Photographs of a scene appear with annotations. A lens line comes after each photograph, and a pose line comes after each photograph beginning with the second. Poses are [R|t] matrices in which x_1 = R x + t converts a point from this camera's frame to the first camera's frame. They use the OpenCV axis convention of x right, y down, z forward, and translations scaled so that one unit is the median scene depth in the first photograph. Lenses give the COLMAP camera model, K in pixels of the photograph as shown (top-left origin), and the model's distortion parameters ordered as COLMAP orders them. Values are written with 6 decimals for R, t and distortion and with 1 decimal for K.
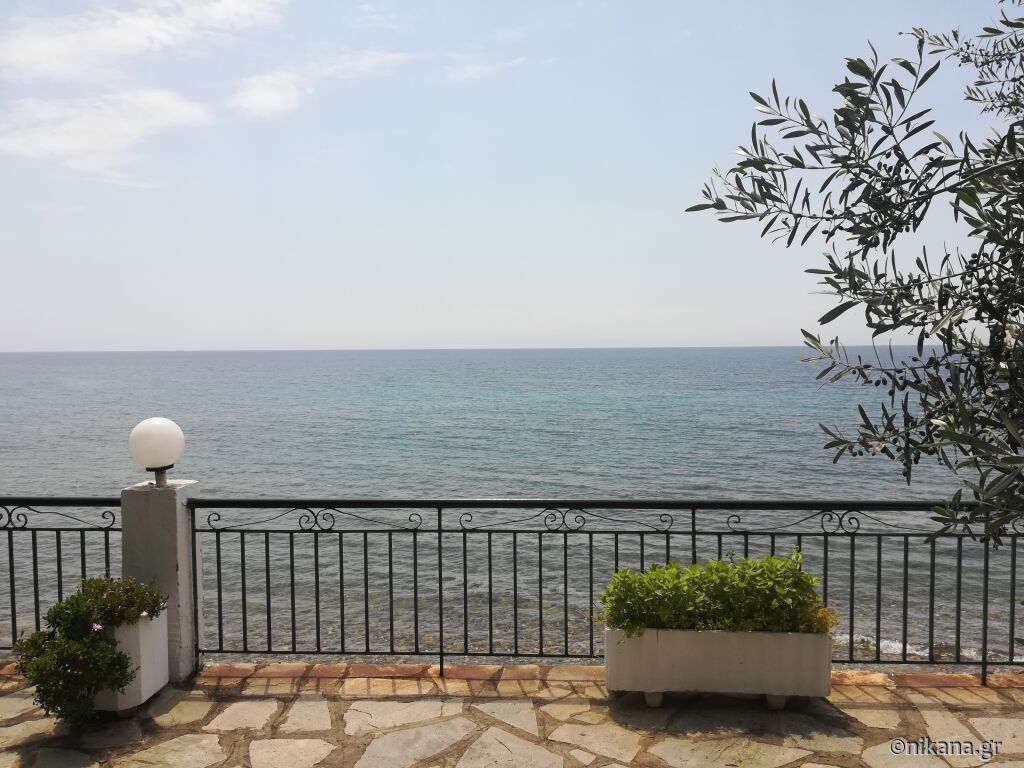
lens RADIAL K [[778.0, 0, 516.3], [0, 778.0, 377.5], [0, 0, 1]] dist [0.030299, -0.053931]
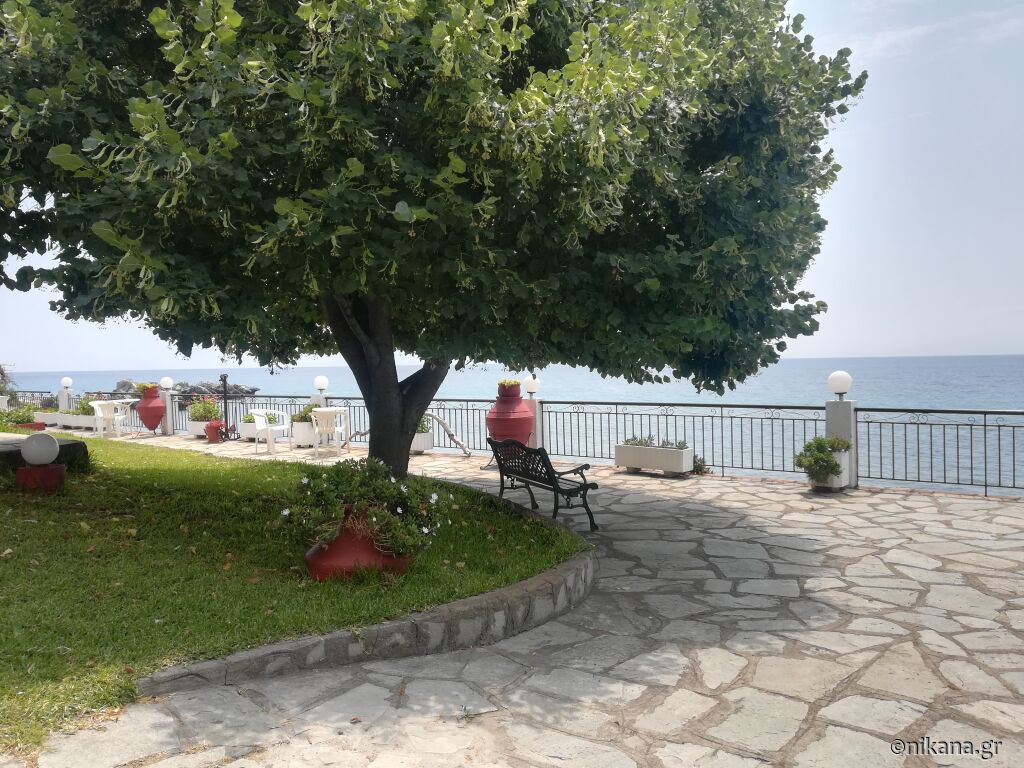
lens RADIAL K [[785.1, 0, 530.8], [0, 785.1, 387.0], [0, 0, 1]] dist [0.065645, -0.074347]
pose [[0.818648, 0.009019, -0.574225, 0.123407], [-0.008113, 0.999959, 0.004139, 0.095642], [0.574238, 0.001271, 0.818687, -1.396905]]
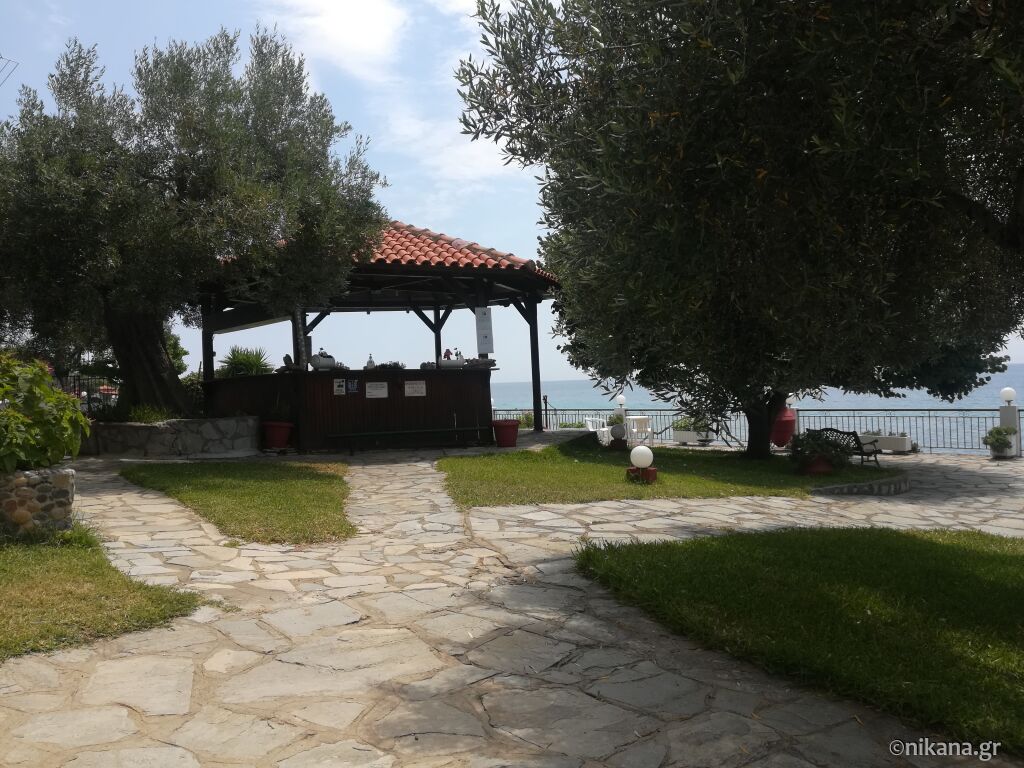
lens RADIAL K [[778.0, 0, 516.3], [0, 778.0, 377.5], [0, 0, 1]] dist [0.030299, -0.053931]
pose [[0.725370, -0.025702, -0.687879, 0.420548], [0.008728, 0.999566, -0.028144, 0.088309], [0.688304, 0.014411, 0.725279, -3.411130]]
